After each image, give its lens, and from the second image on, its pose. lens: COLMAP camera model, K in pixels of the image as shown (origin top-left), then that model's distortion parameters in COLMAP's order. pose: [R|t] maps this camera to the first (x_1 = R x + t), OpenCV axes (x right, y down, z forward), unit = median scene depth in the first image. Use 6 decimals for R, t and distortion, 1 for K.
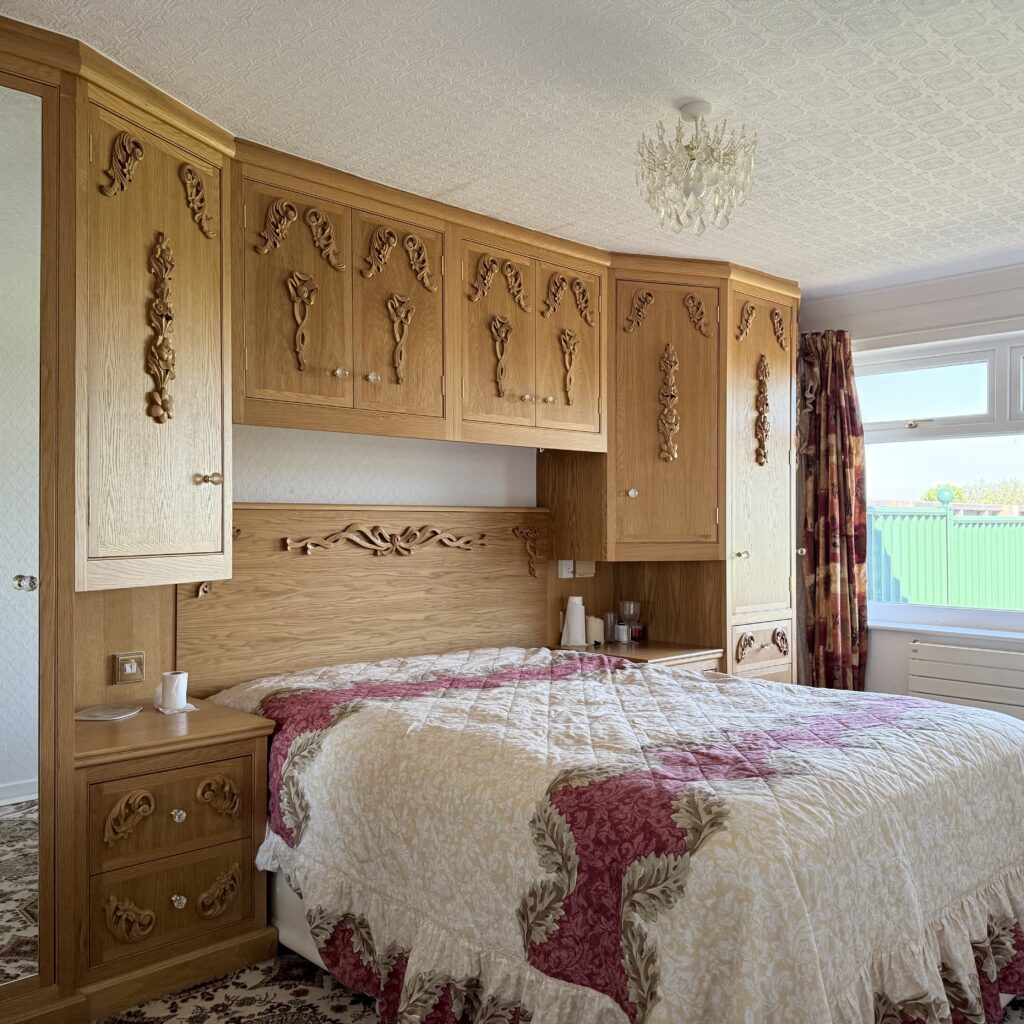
lens RADIAL K [[955.8, 0, 515.7], [0, 955.8, 518.8], [0, 0, 1]] dist [0.153135, -0.304864]
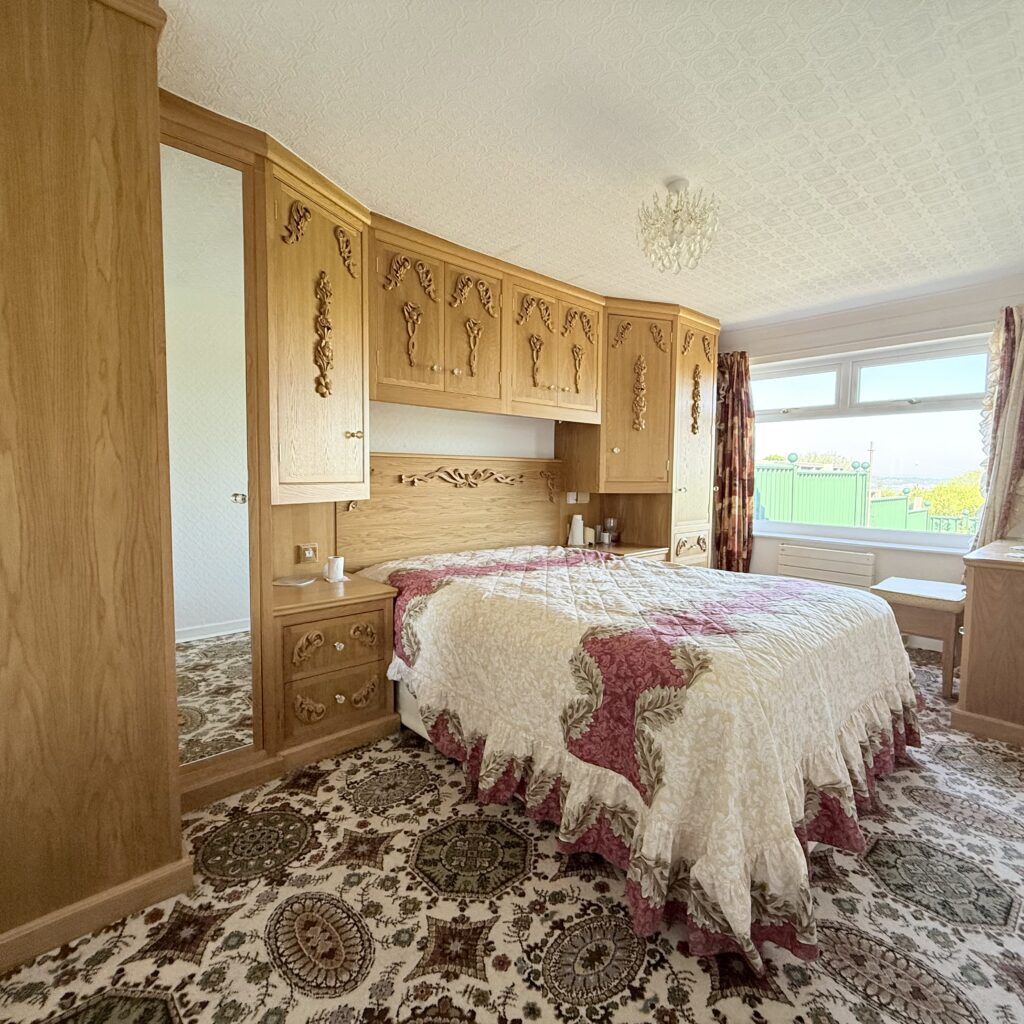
lens RADIAL K [[546.0, 0, 504.9], [0, 546.0, 511.4], [0, 0, 1]] dist [-0.000263, 0.002603]
pose [[0.999241, 0.012379, -0.036942, -0.040806], [-0.009710, 0.997388, 0.071580, 0.016446], [0.037732, -0.071167, 0.996750, 0.121588]]
